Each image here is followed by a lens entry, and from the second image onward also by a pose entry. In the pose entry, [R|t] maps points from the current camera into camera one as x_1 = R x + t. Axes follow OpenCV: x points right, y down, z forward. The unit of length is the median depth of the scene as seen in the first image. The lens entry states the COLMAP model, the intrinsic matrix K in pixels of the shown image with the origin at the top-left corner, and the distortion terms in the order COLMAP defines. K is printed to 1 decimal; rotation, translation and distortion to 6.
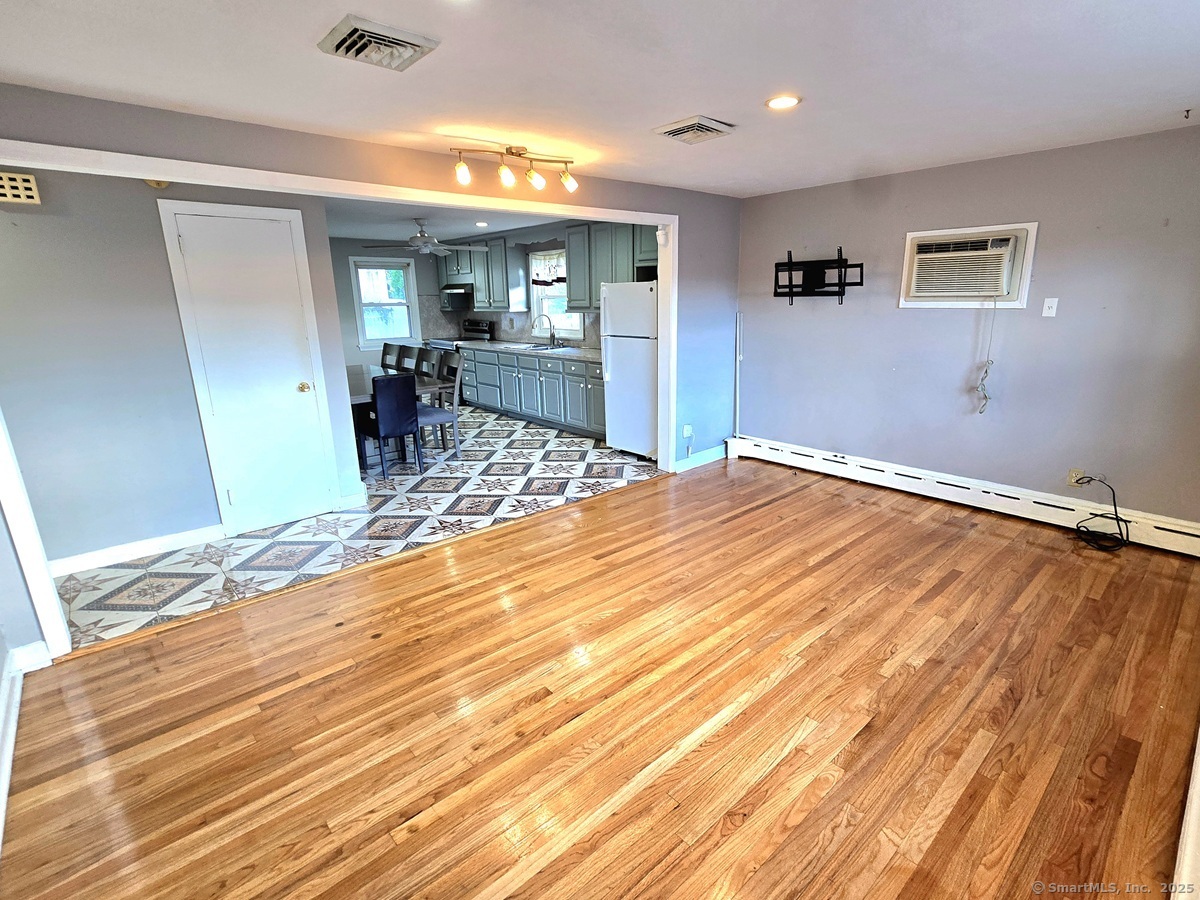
lens RADIAL K [[575.3, 0, 618.3], [0, 575.3, 449.9], [0, 0, 1]] dist [-0.002920, 0.000395]
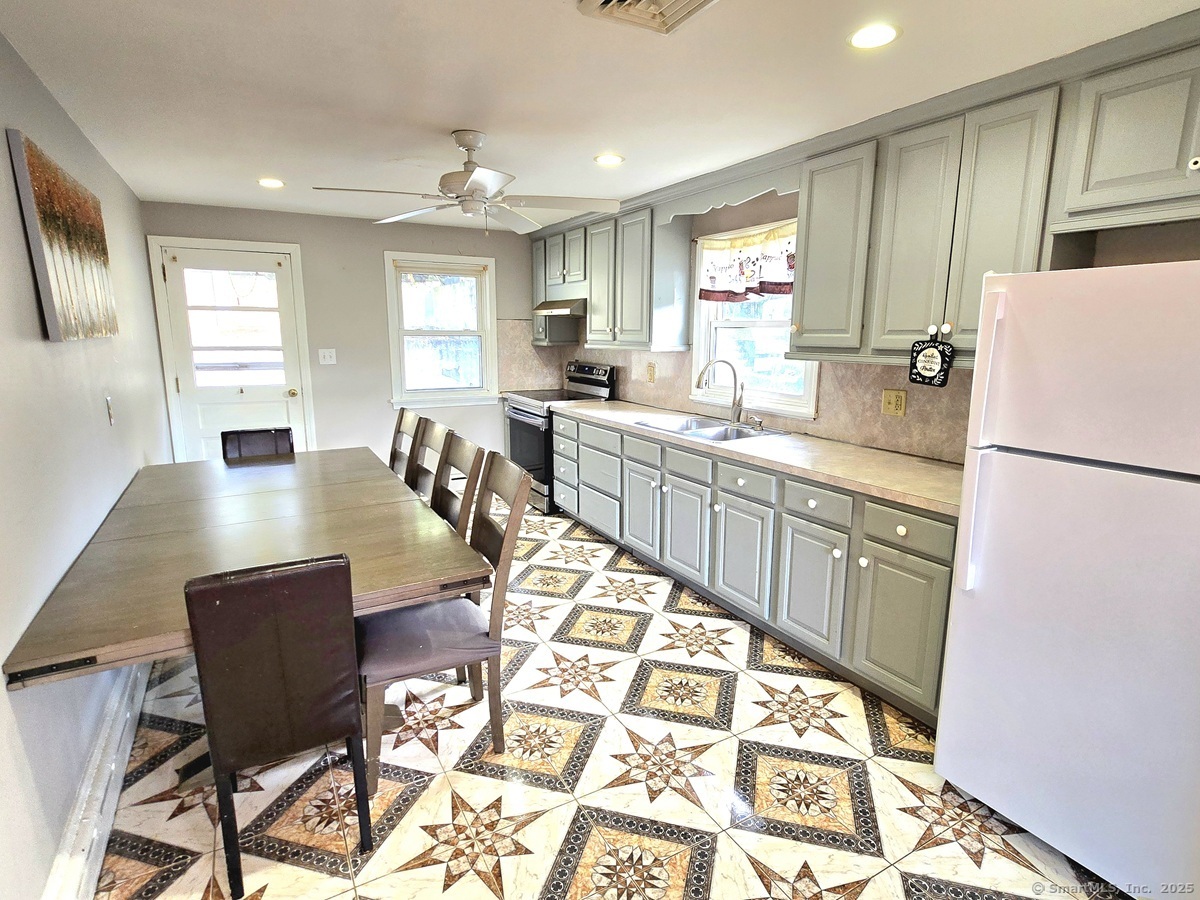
lens RADIAL K [[614.7, 0, 604.5], [0, 614.7, 450.4], [0, 0, 1]] dist [-0.002364, 0.001298]
pose [[0.974450, 0.061115, -0.216128, -0.105703], [-0.075683, 0.995339, -0.059777, -0.117463], [0.211467, 0.074607, 0.974533, 0.467348]]
